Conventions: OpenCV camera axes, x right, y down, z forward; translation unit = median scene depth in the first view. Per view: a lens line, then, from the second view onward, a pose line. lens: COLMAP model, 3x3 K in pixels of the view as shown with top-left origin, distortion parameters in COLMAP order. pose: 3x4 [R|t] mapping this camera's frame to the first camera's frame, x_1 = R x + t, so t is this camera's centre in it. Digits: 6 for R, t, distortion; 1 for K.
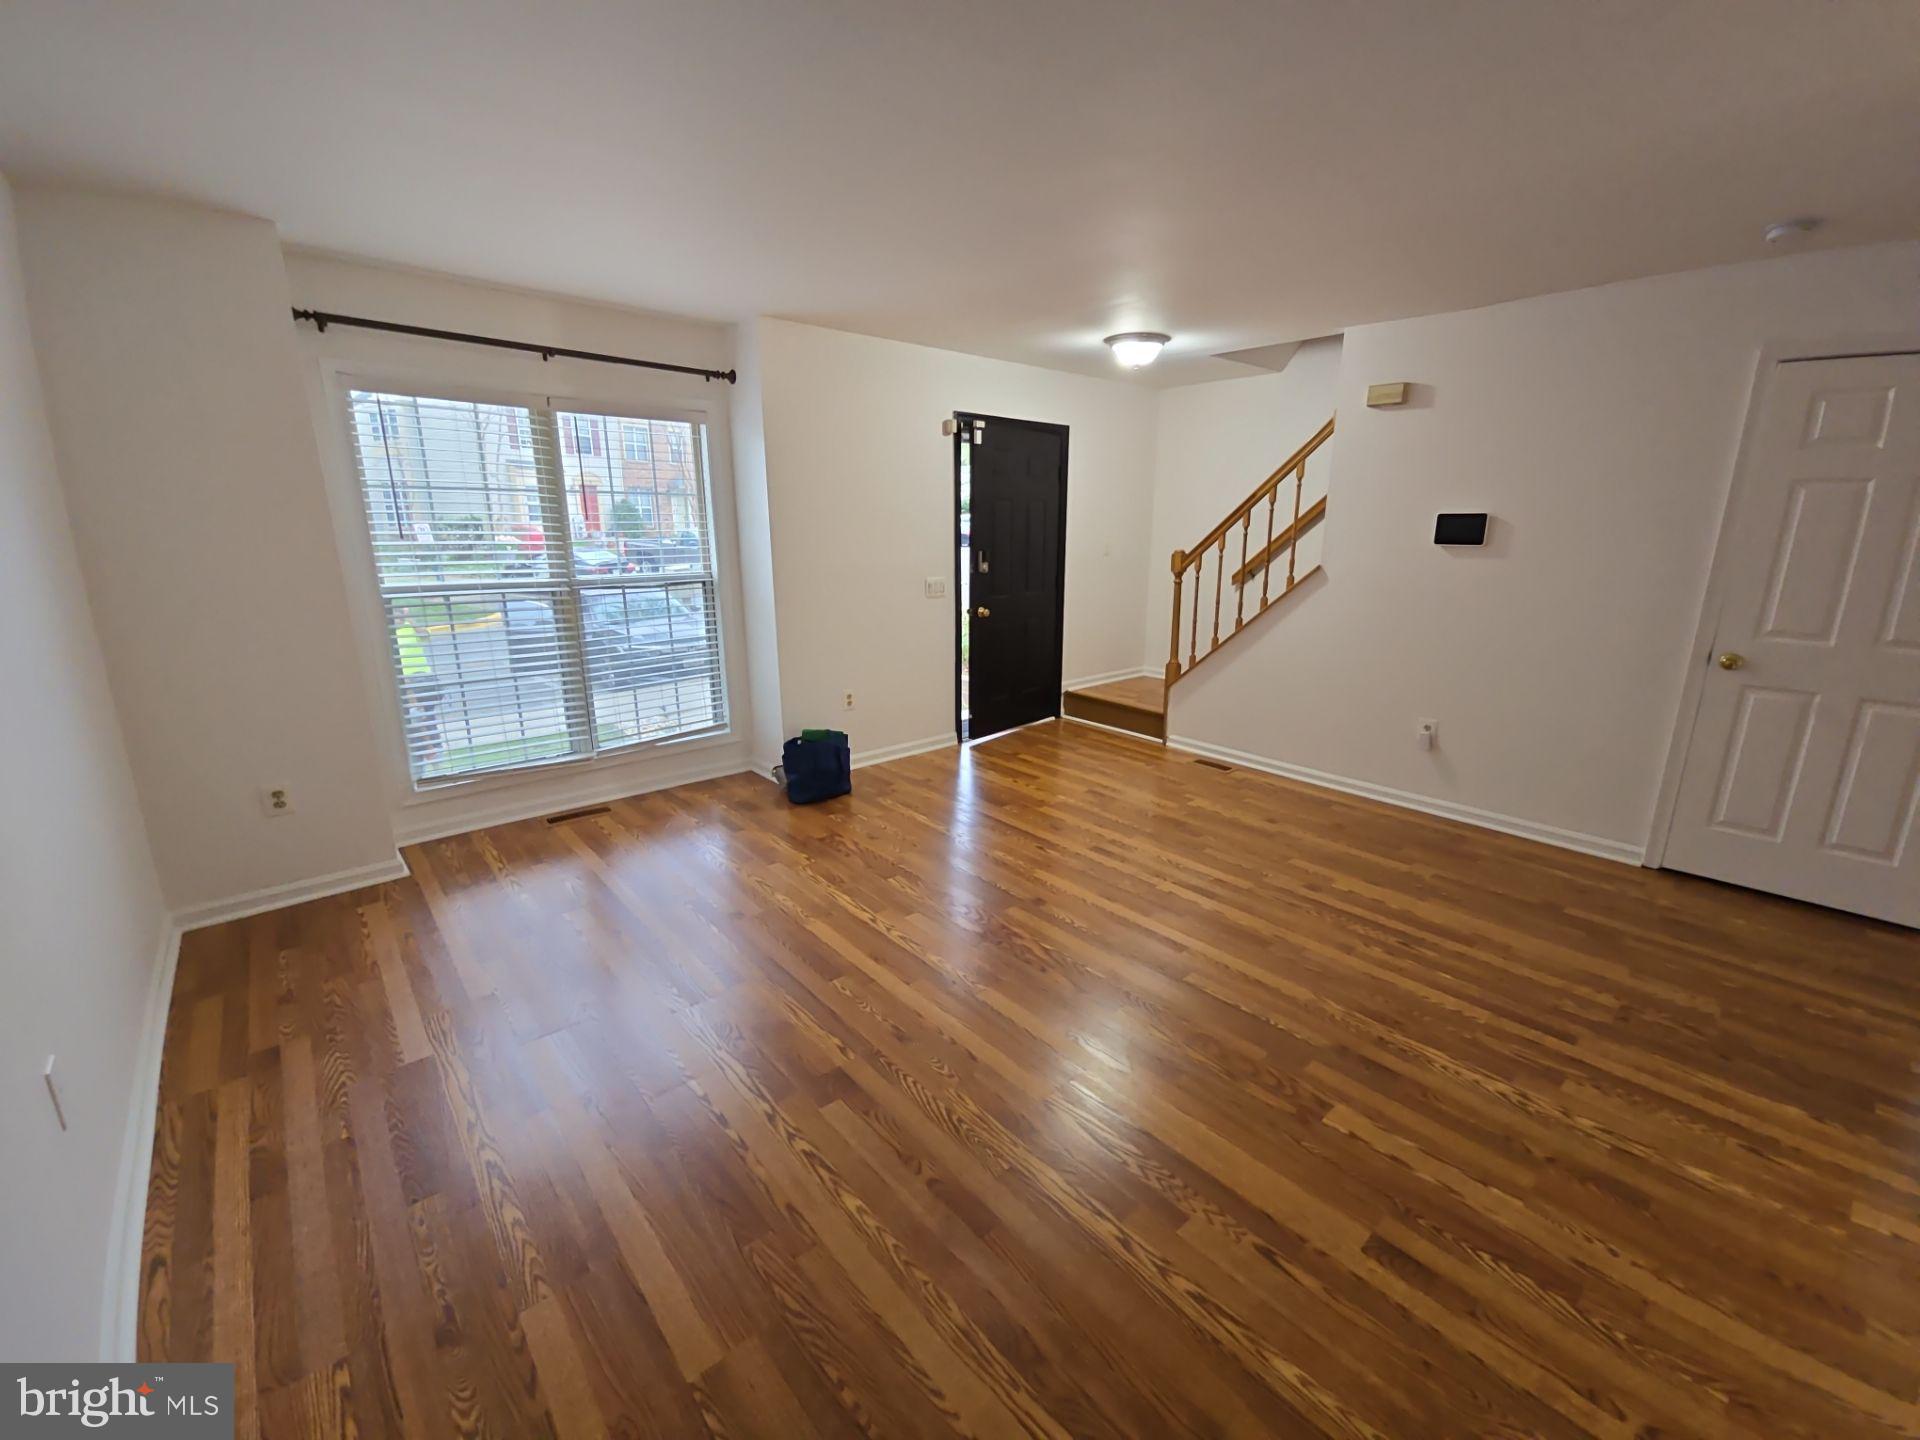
lens RADIAL K [[780.7, 0, 981.9], [0, 780.7, 716.5], [0, 0, 1]] dist [0.004418, -0.004068]
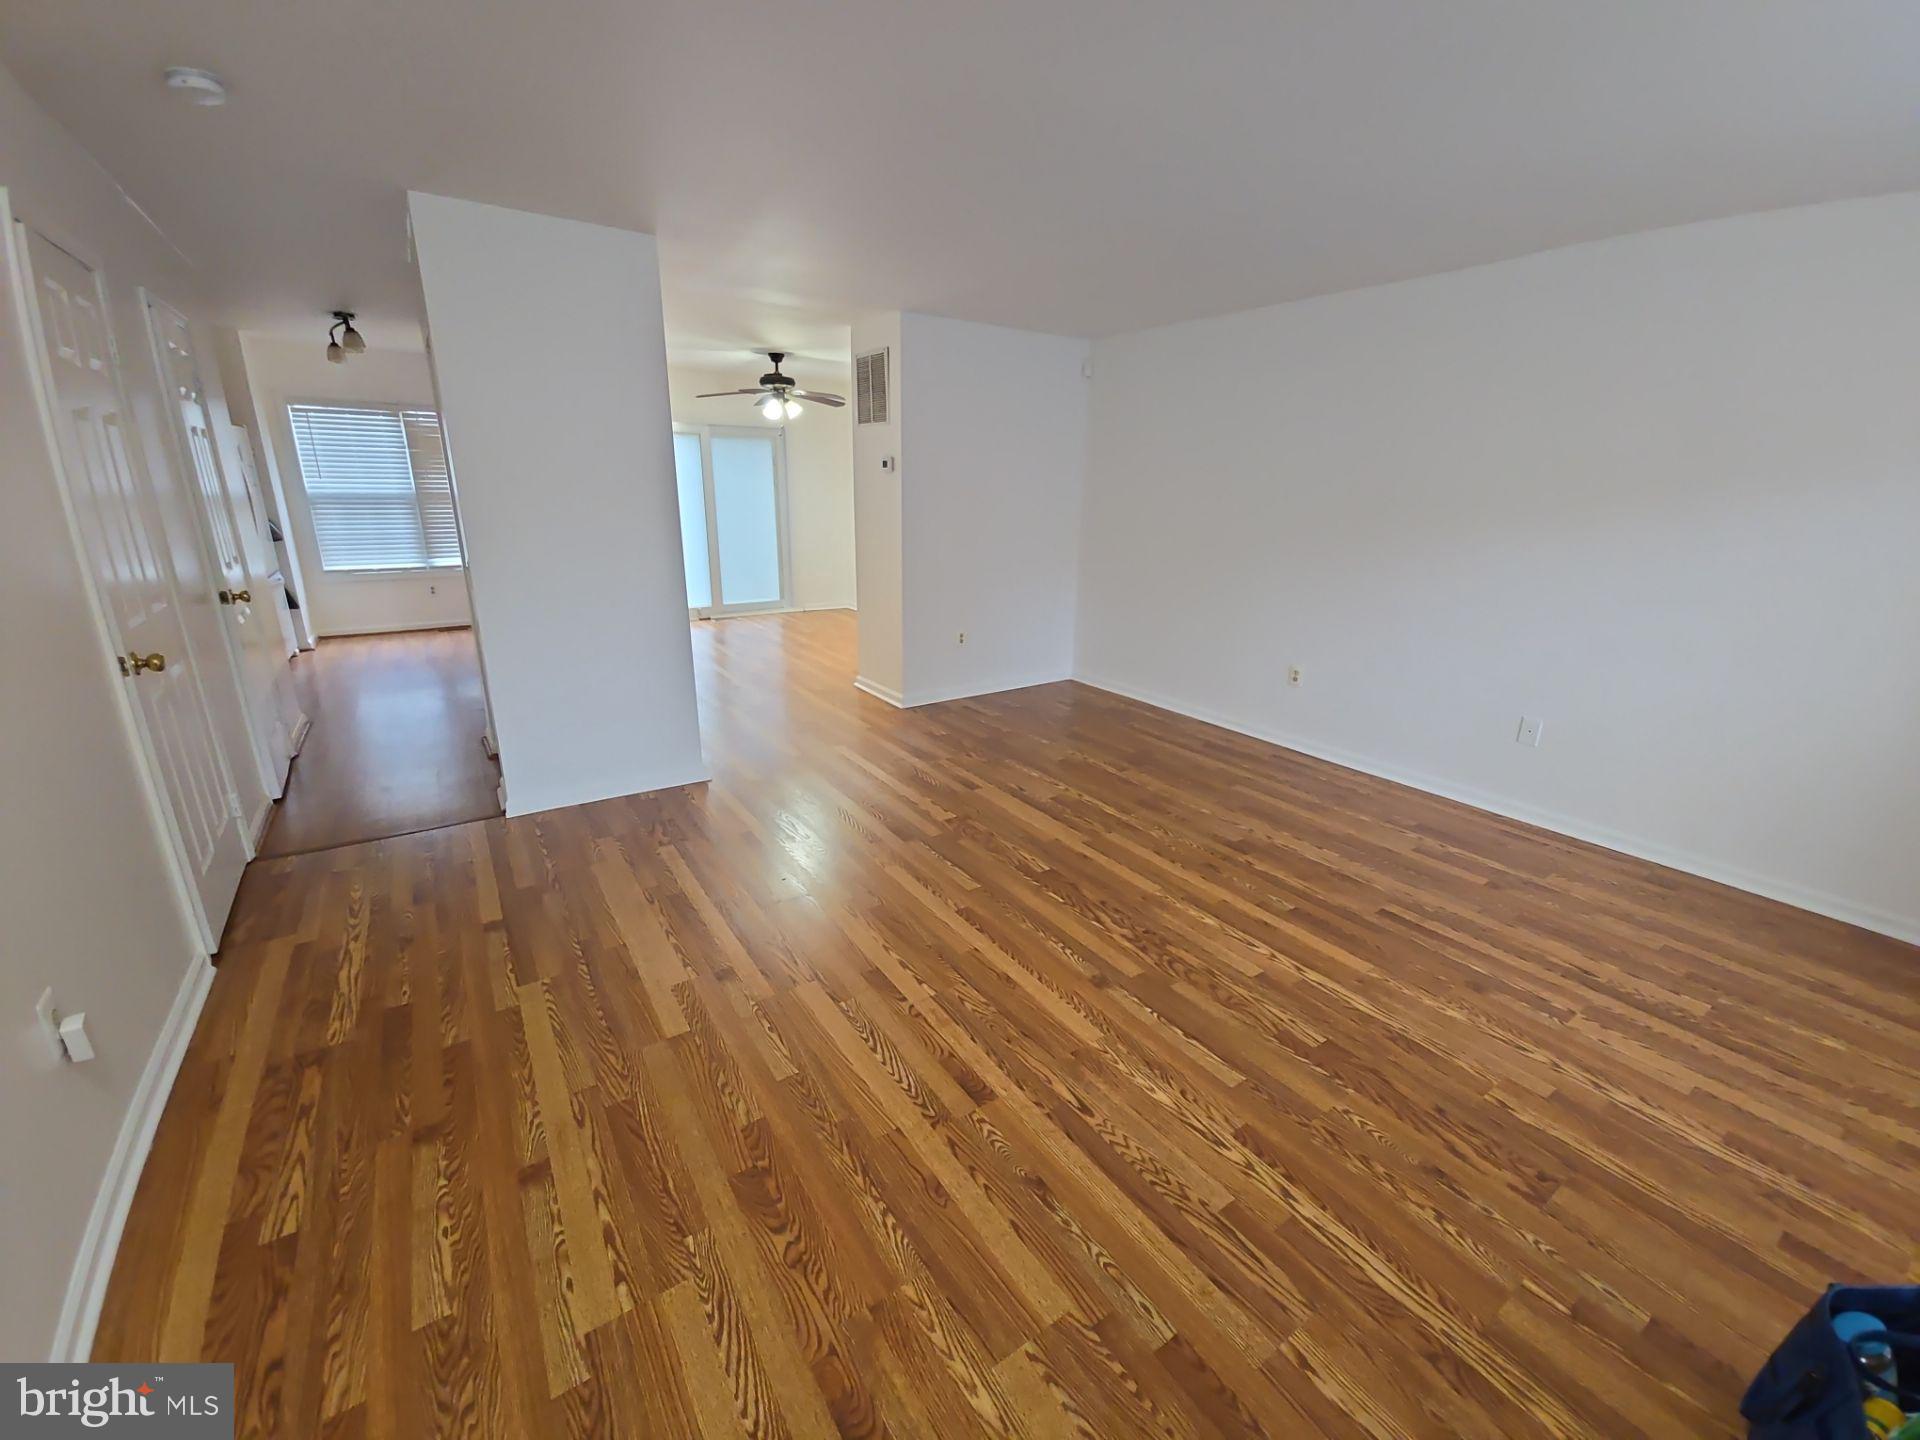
lens RADIAL K [[780.7, 0, 981.5], [0, 780.7, 717.3], [0, 0, 1]] dist [0.004418, -0.004068]
pose [[-0.991283, -0.061528, 0.116501, 0.114175], [0.006829, 0.859071, 0.511811, -0.386243], [-0.131574, 0.508145, -0.851162, 1.534111]]
